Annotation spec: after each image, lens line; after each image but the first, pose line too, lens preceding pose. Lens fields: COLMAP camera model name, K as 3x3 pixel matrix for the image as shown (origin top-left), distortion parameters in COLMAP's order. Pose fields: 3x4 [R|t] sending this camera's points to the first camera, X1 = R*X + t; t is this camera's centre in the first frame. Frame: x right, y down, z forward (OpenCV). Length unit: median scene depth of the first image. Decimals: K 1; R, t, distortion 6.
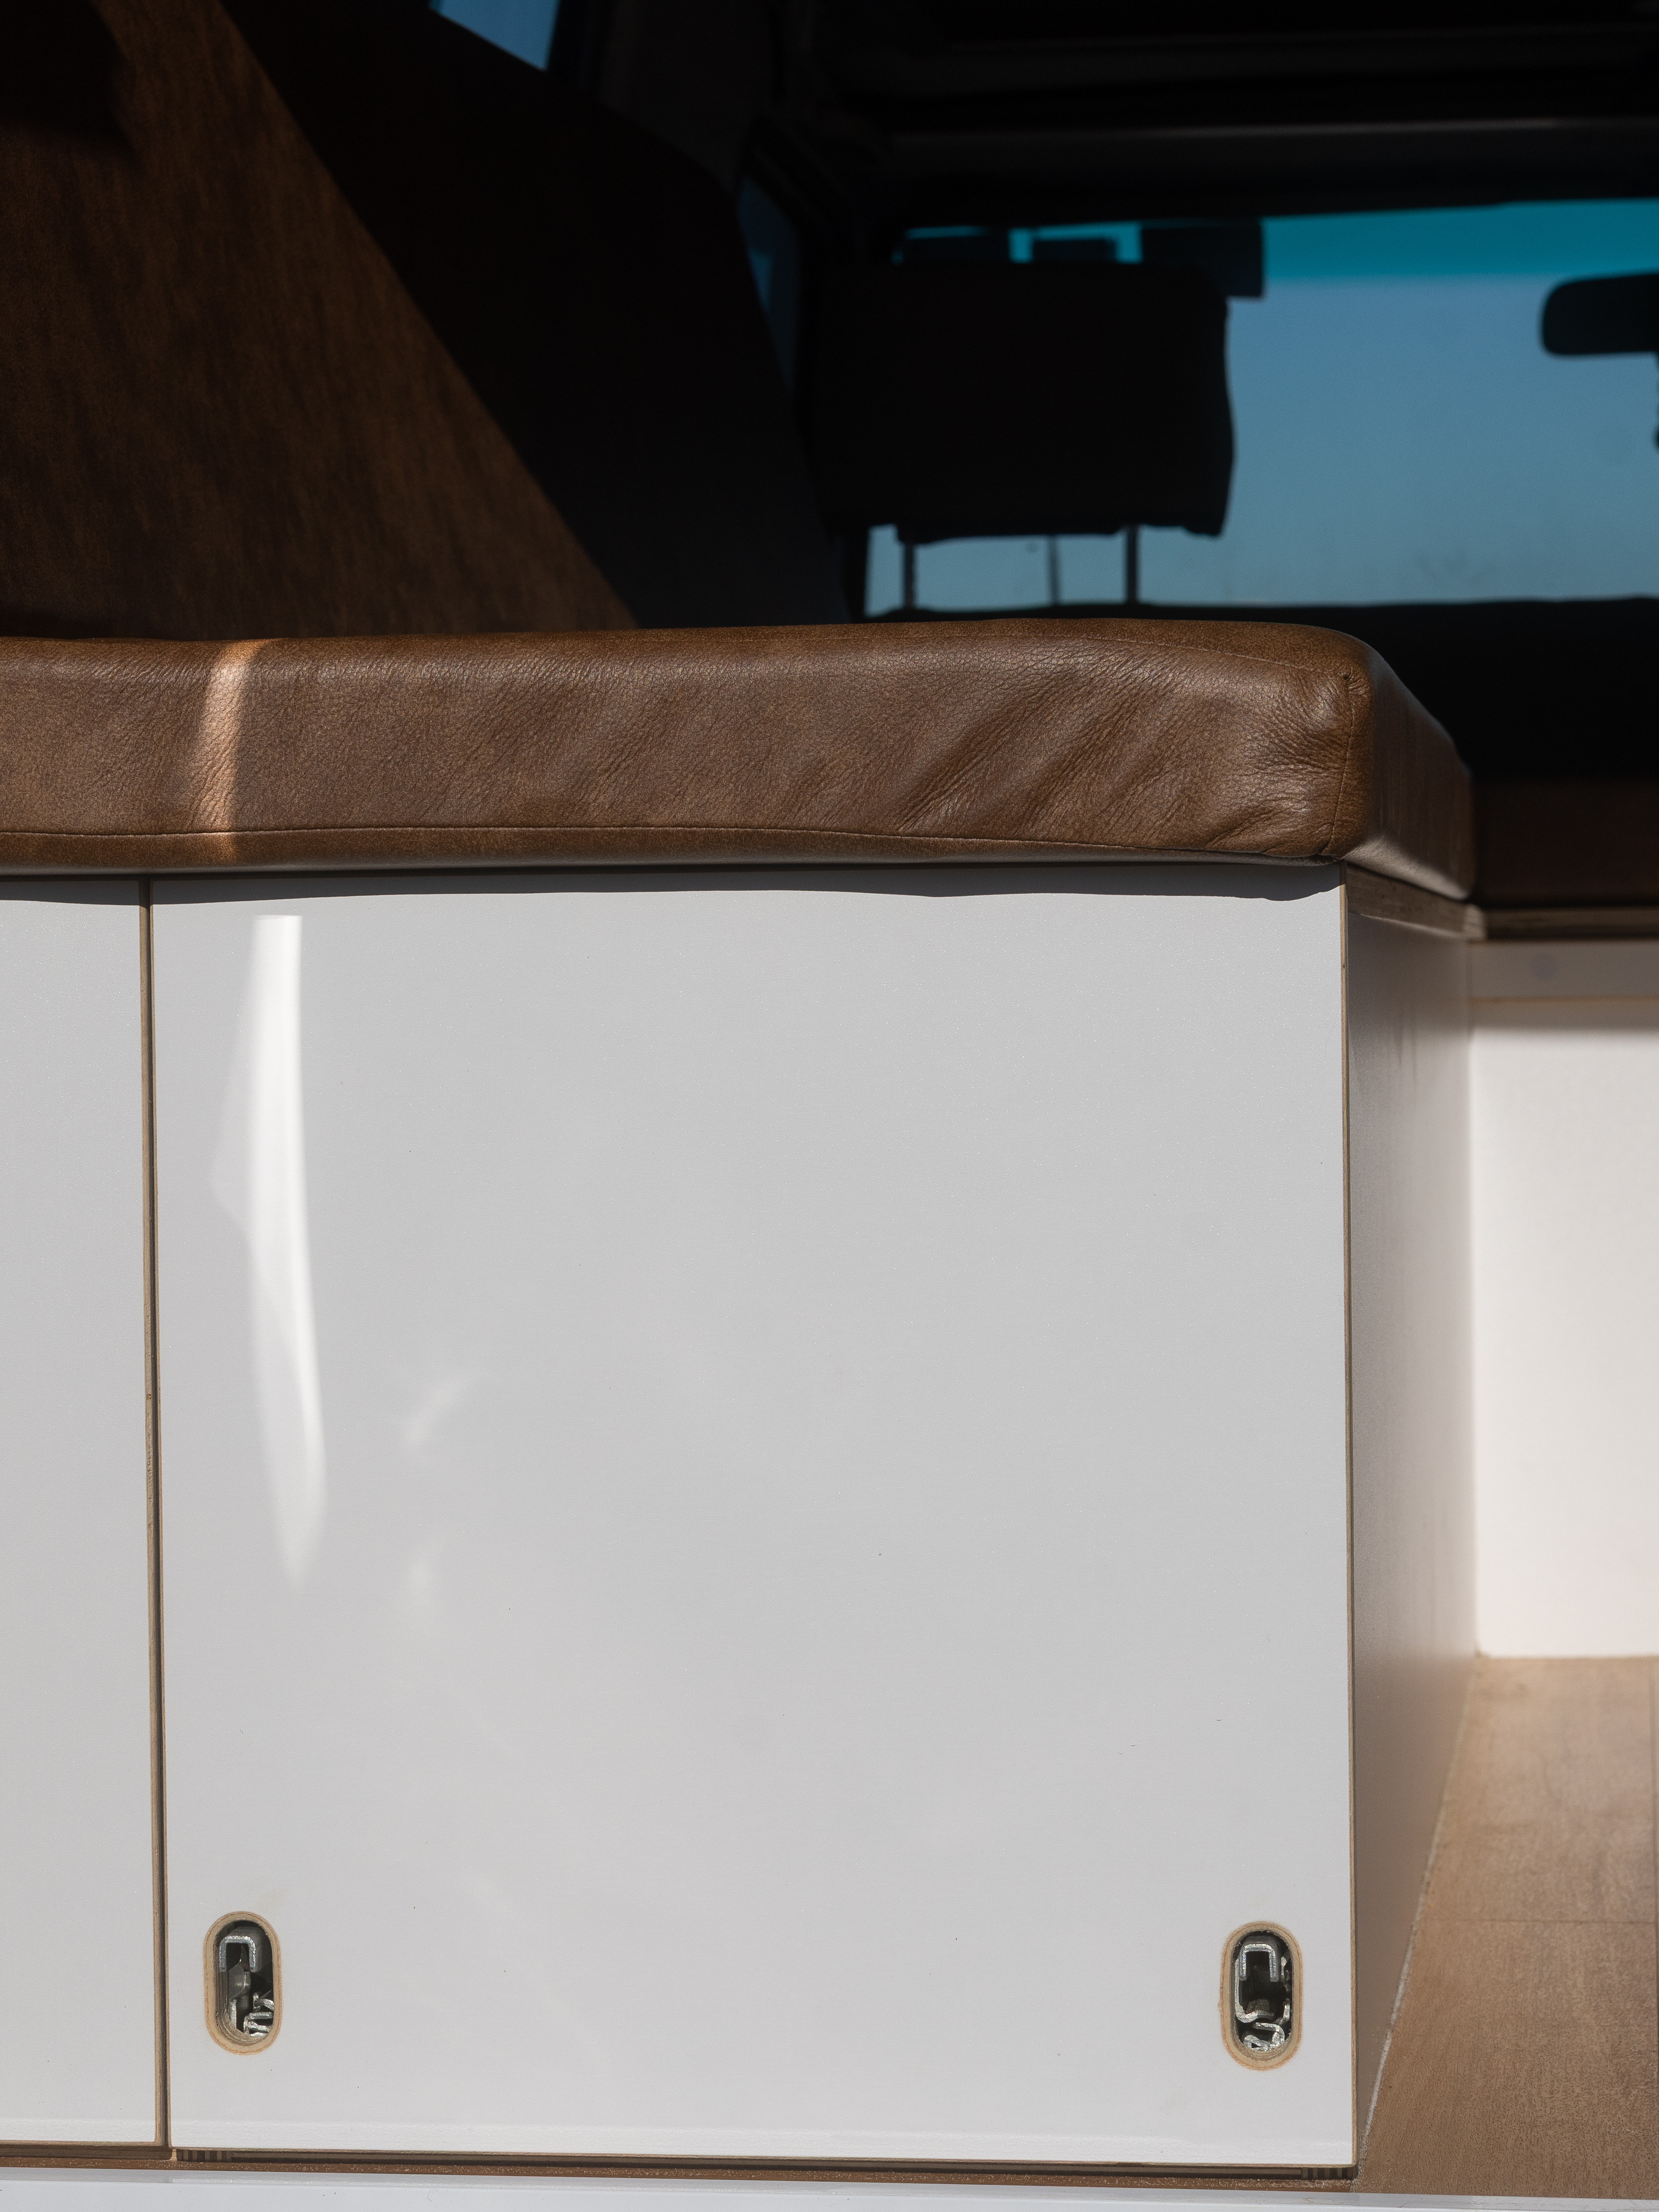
lens RADIAL K [[6233.9, 0, 829.5], [0, 6233.9, 1106.0], [0, 0, 1]] dist [-0.794821, 18.722209]
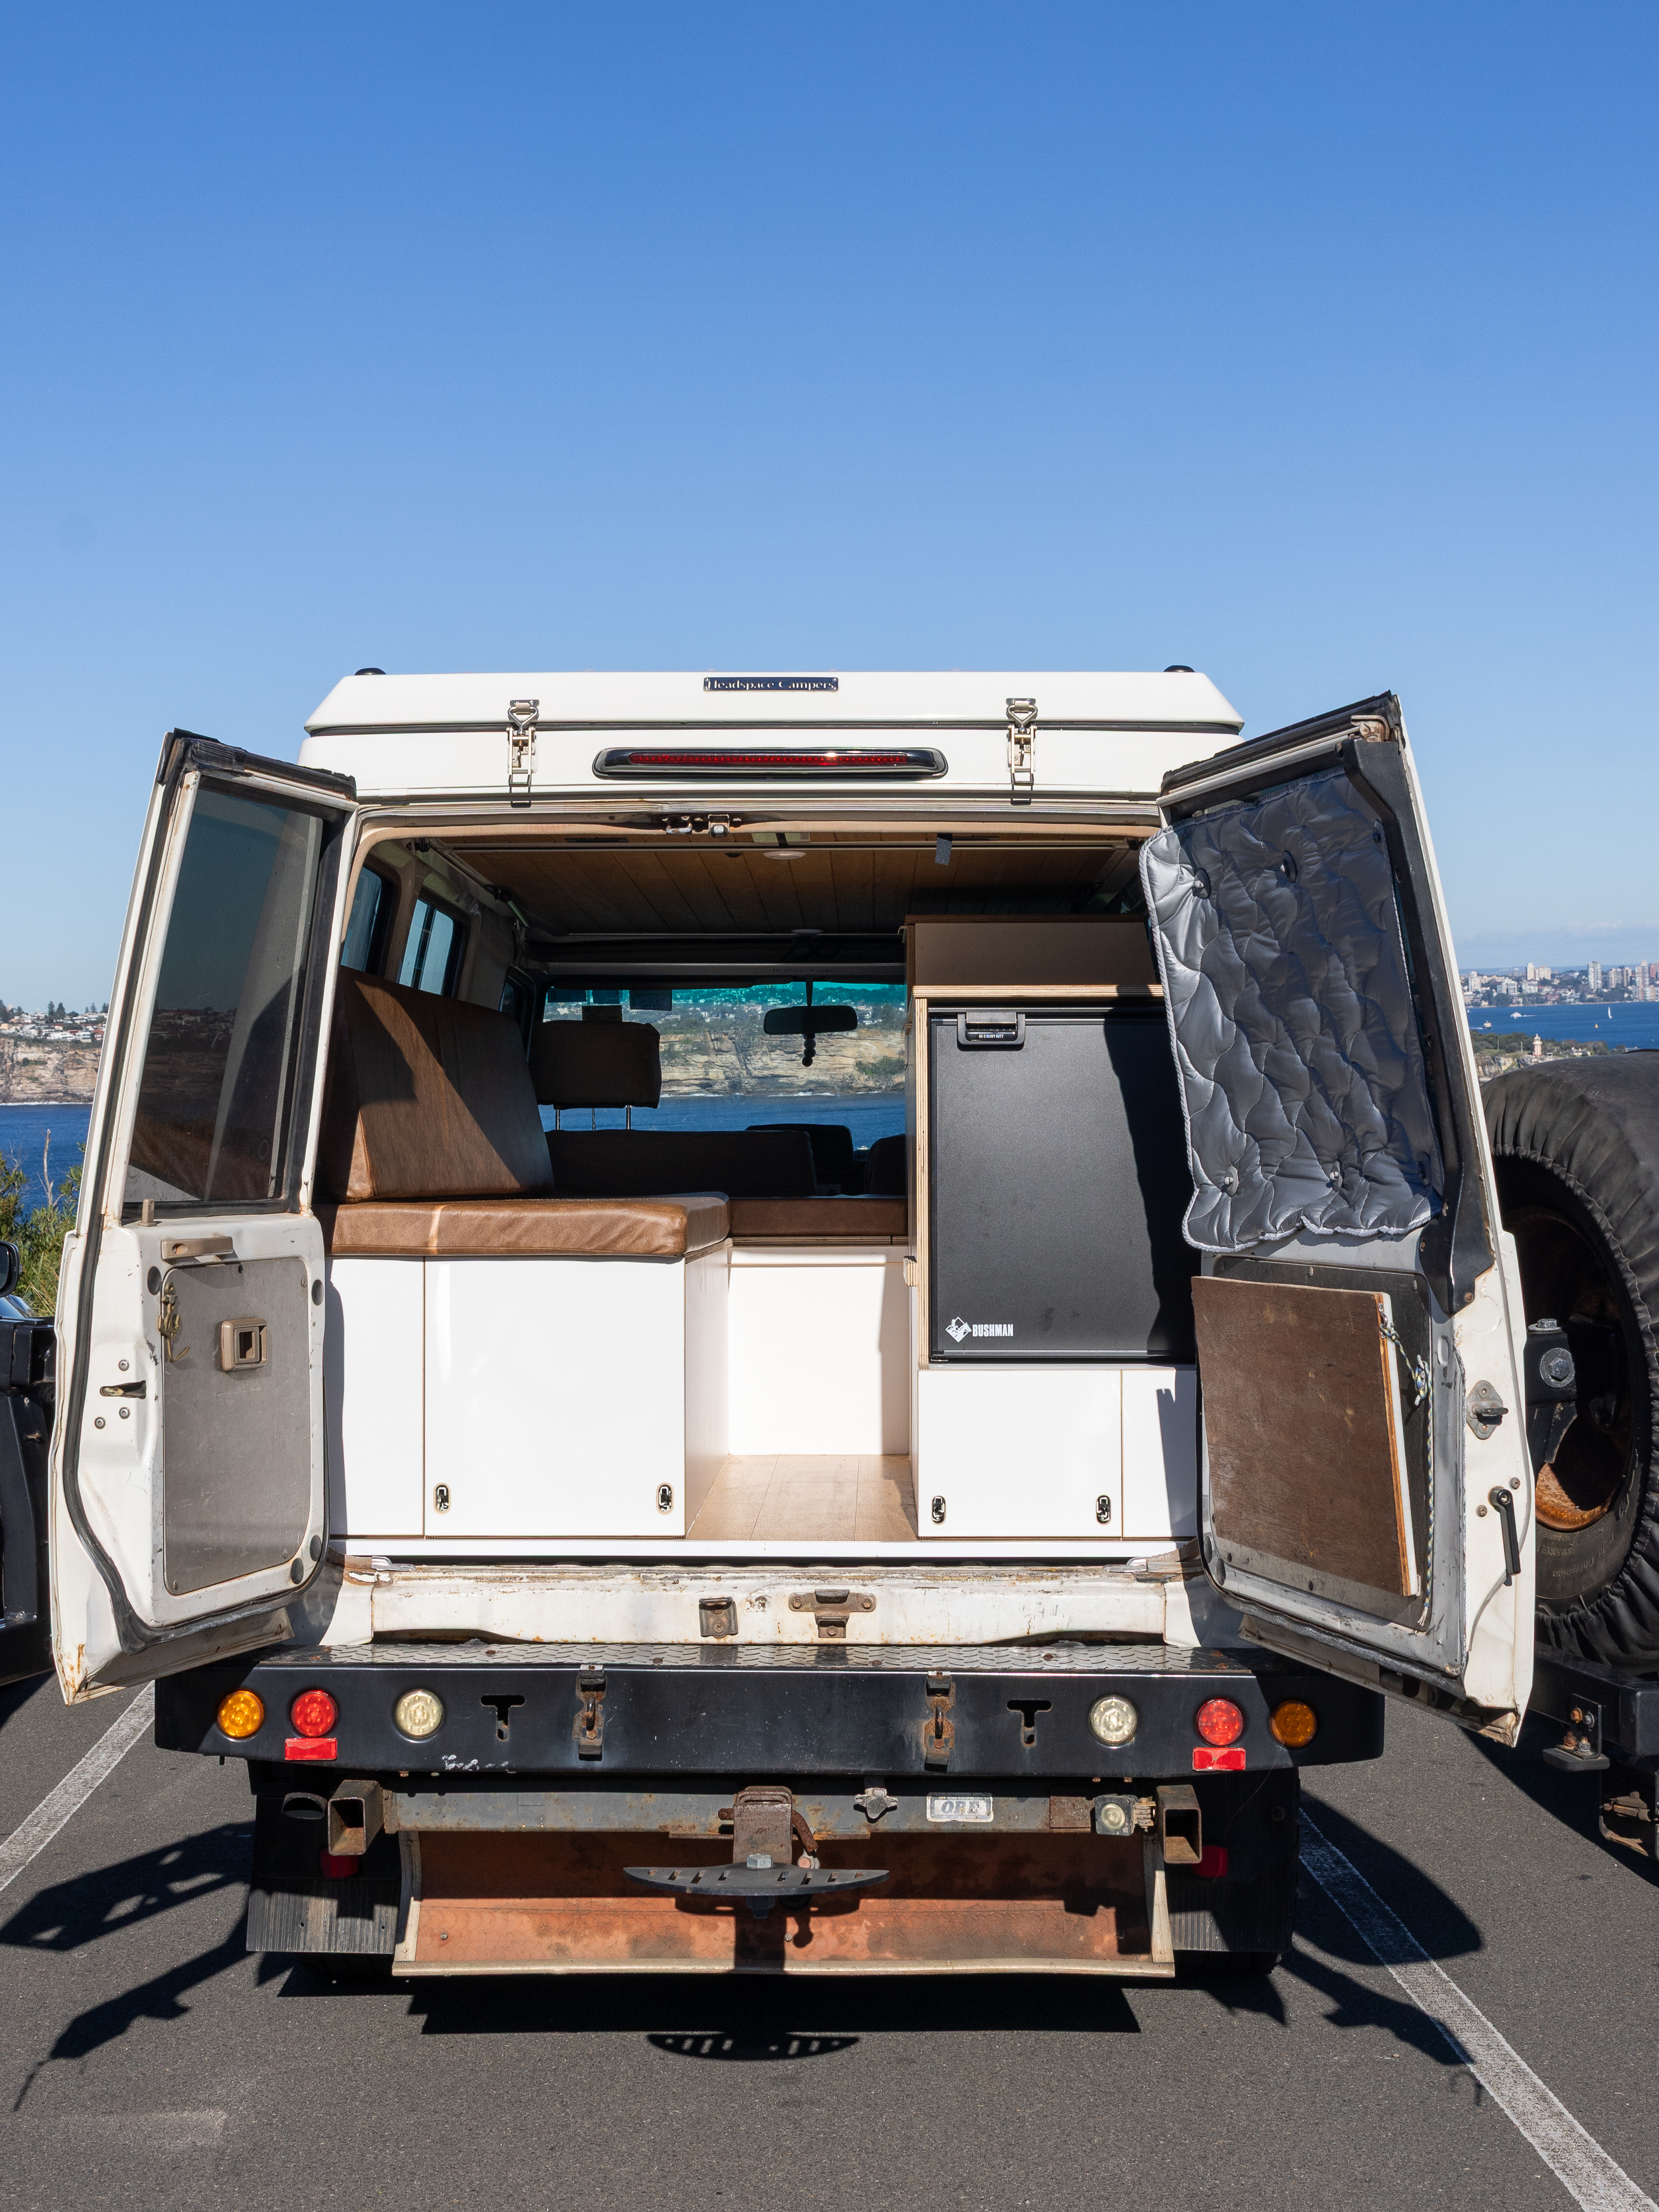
lens RADIAL K [[3164.3, 0, 829.5], [0, 3164.3, 1106.0], [0, 0, 1]] dist [-0.011315, 0.049734]
pose [[0.993092, 0.003917, 0.117269, -0.085987], [0.000922, 0.999151, -0.041181, -0.052482], [-0.117331, 0.041005, 0.992246, -1.371520]]
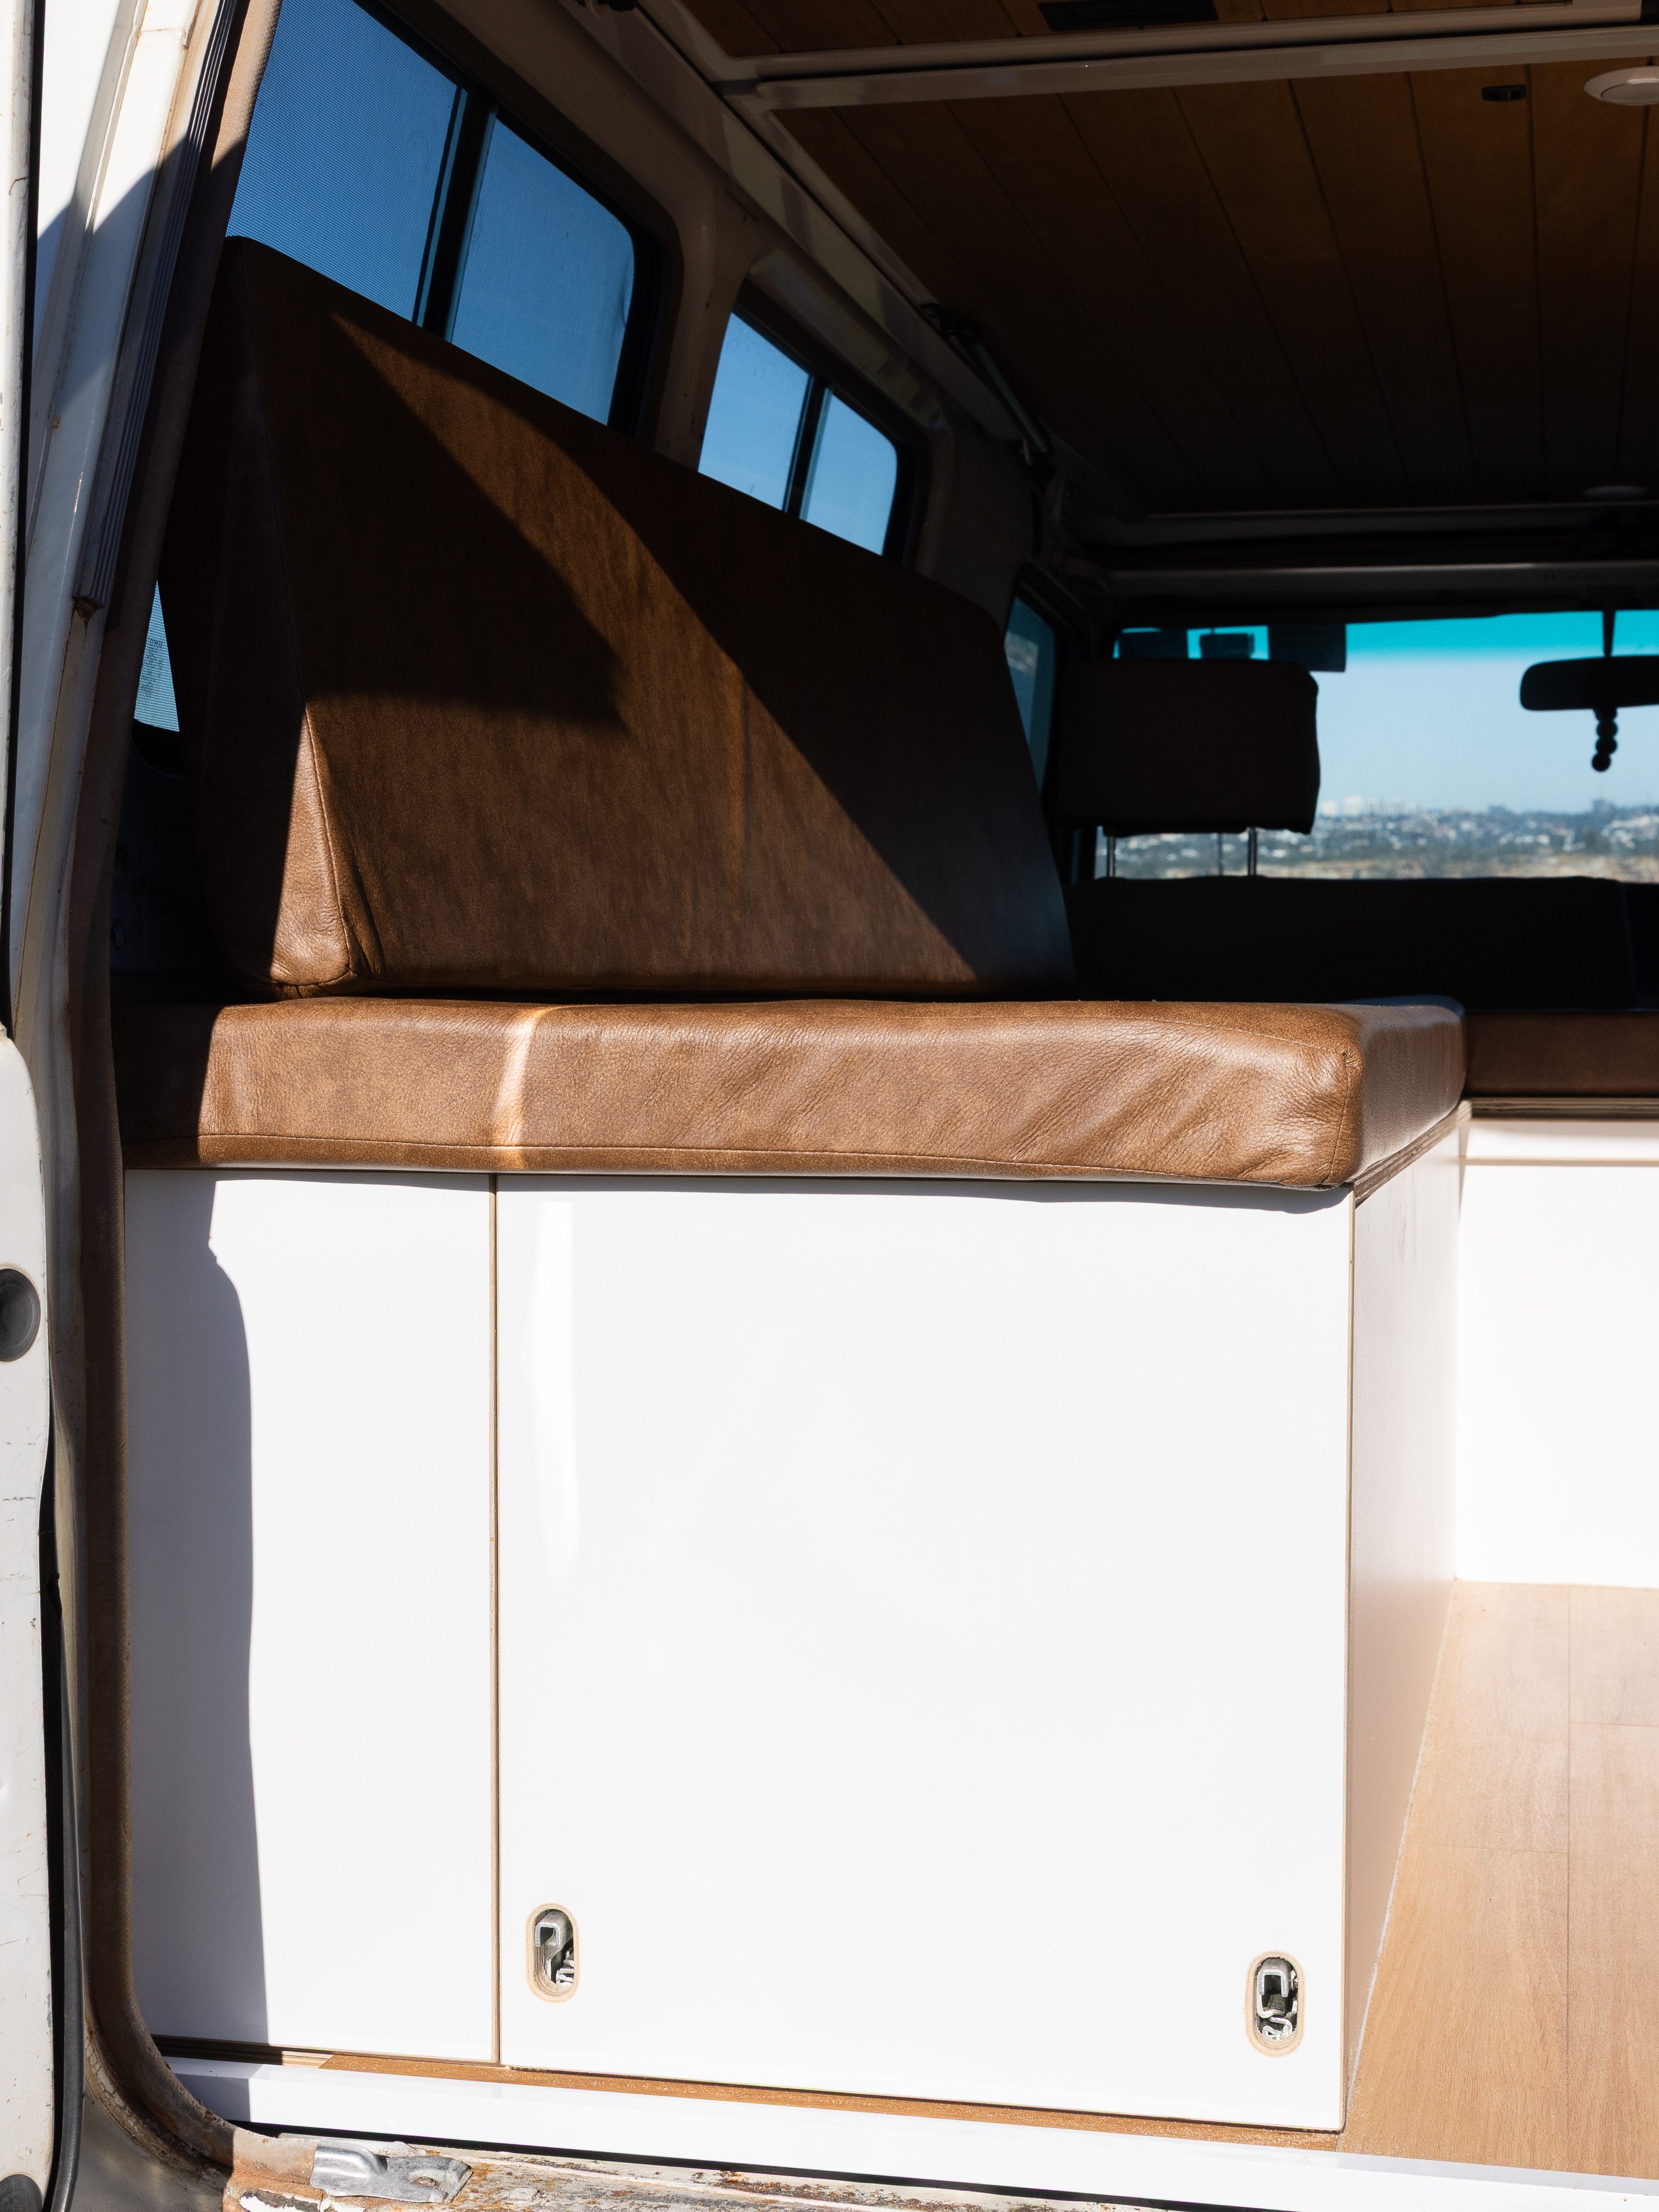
lens RADIAL K [[3297.3, 0, 834.2], [0, 3297.3, 1215.5], [0, 0, 1]] dist [0.077316, 0.043878]
pose [[0.996110, 0.011080, -0.087425, 0.034746], [-0.007217, 0.998989, 0.044376, -0.062385], [0.087828, -0.043572, 0.995182, 0.266021]]
